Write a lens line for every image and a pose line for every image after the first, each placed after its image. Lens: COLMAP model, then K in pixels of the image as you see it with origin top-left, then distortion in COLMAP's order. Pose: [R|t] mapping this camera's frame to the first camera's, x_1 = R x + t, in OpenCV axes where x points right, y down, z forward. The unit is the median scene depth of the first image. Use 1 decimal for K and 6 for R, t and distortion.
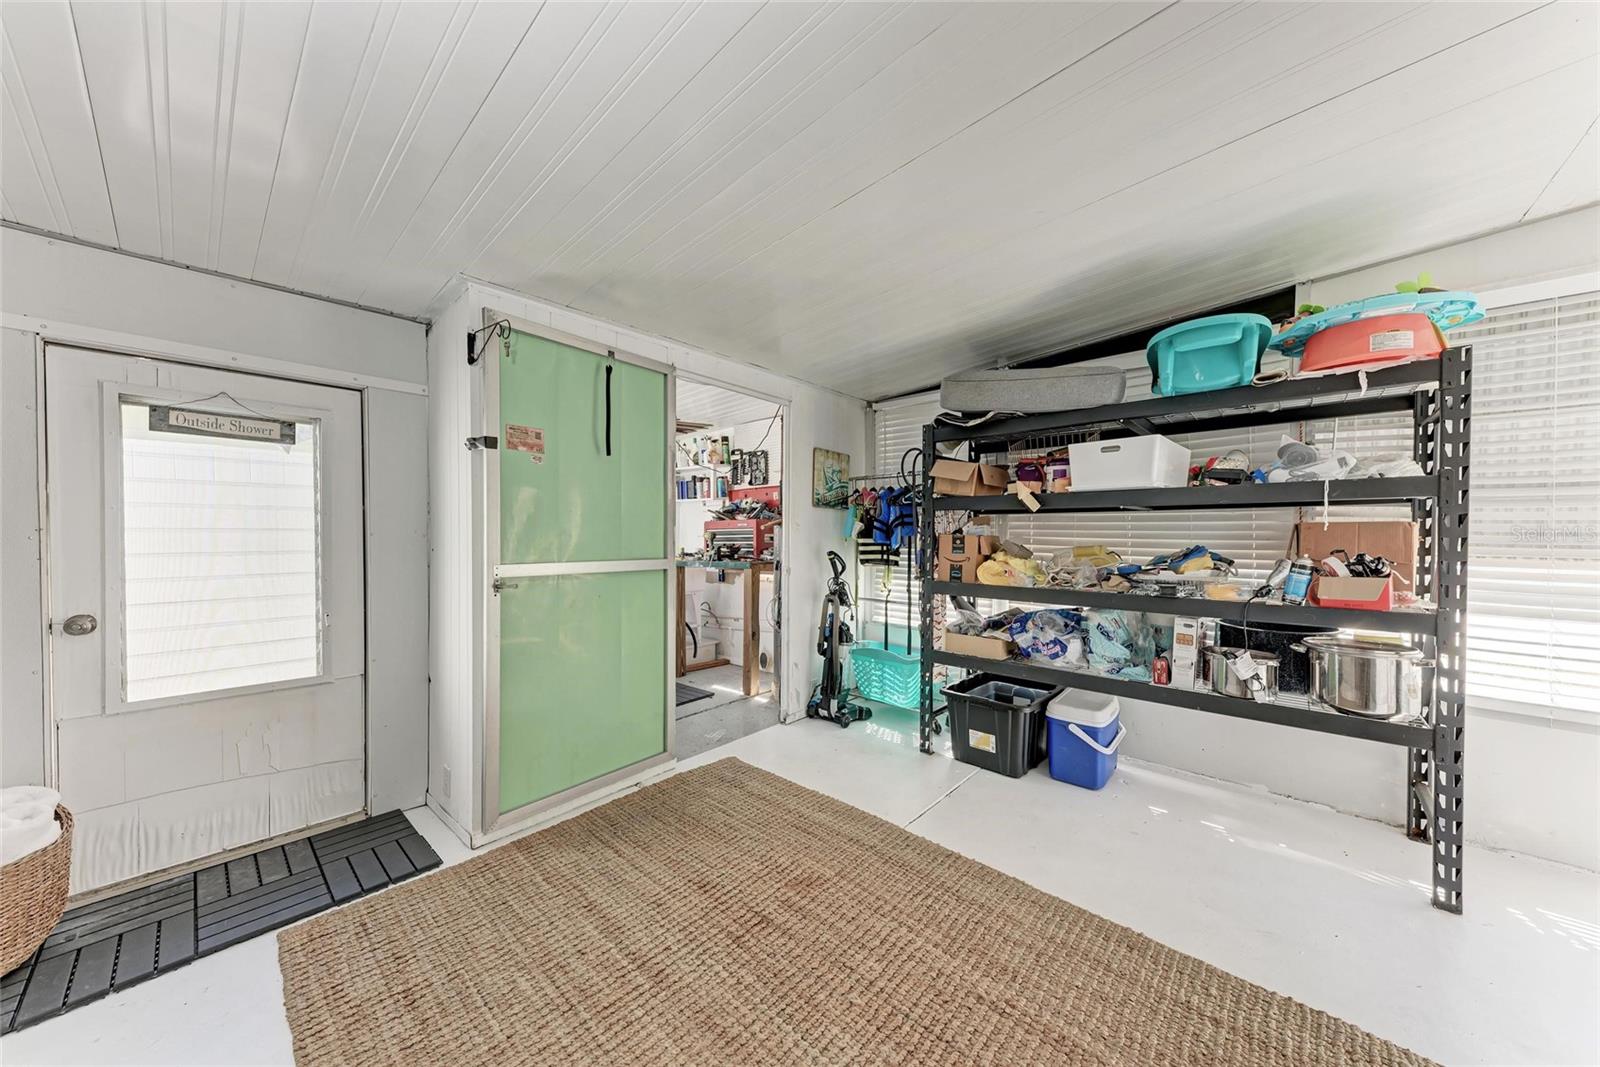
lens RADIAL K [[547.2, 0, 795.4], [0, 547.2, 541.8], [0, 0, 1]] dist [0.012736, -0.002359]
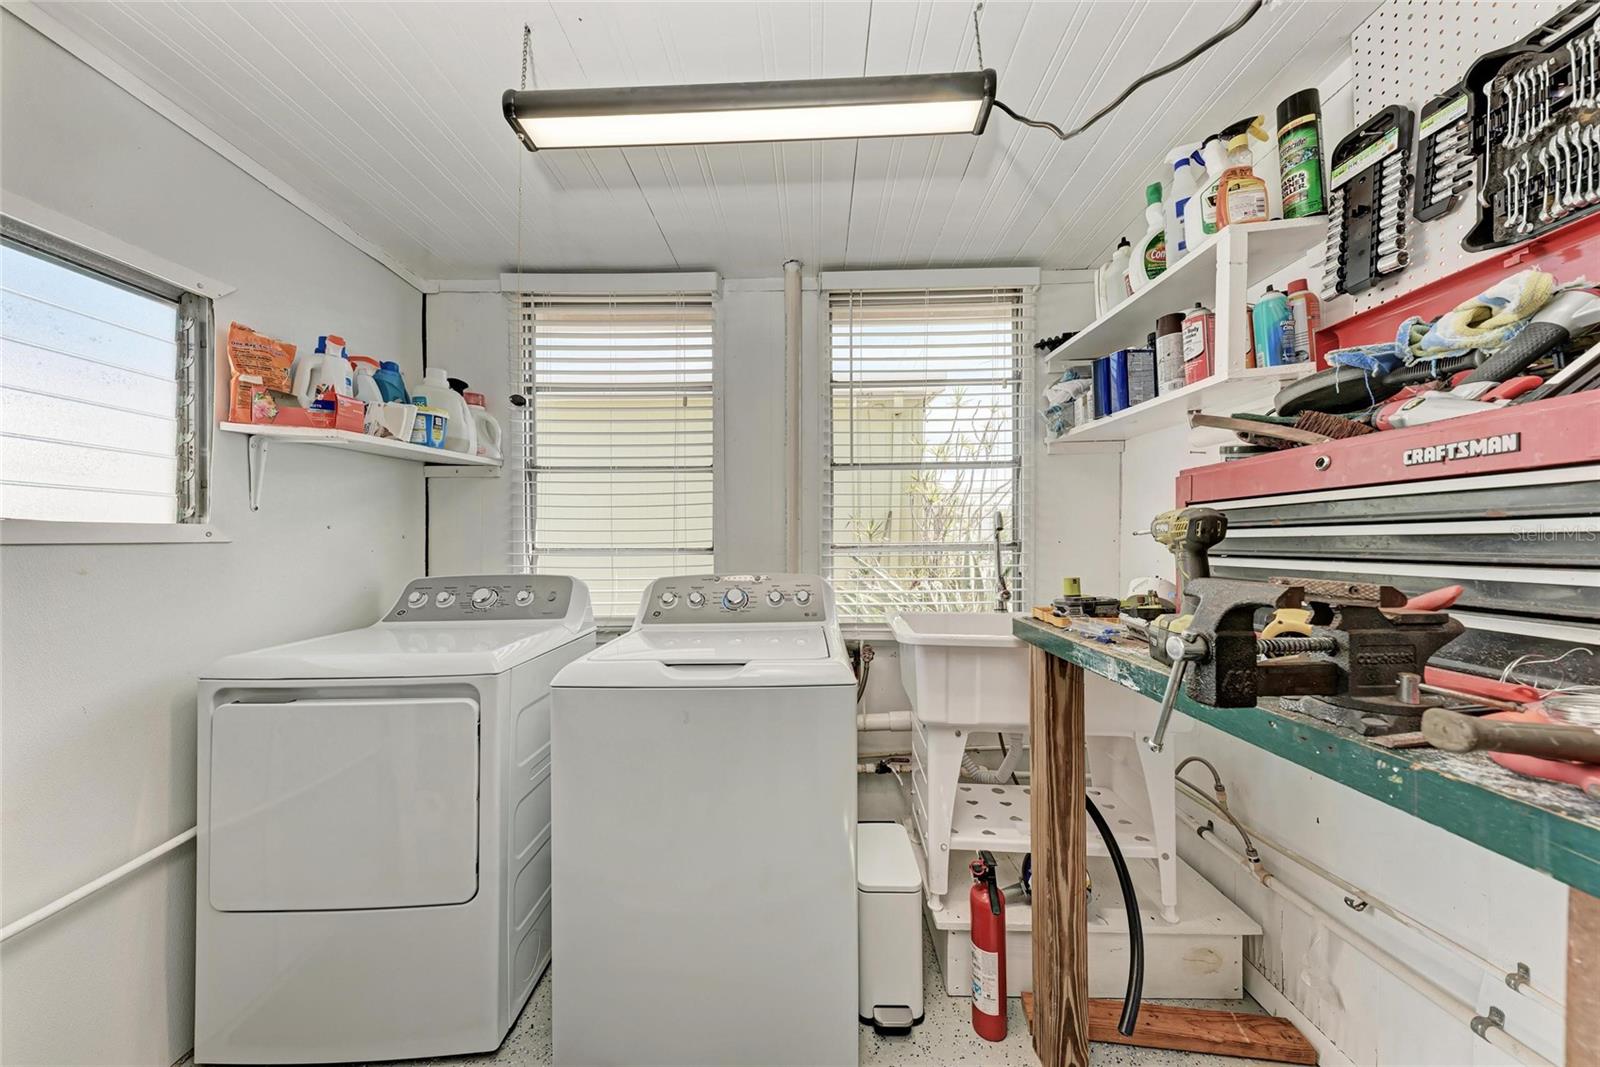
lens RADIAL K [[547.2, 0, 799.4], [0, 547.2, 544.3], [0, 0, 1]] dist [0.012736, -0.002359]
pose [[0.656531, 0.003796, -0.754289, -0.090663], [-0.003932, 0.999991, 0.001610, -0.004782], [0.754289, 0.001909, 0.656540, 0.696401]]
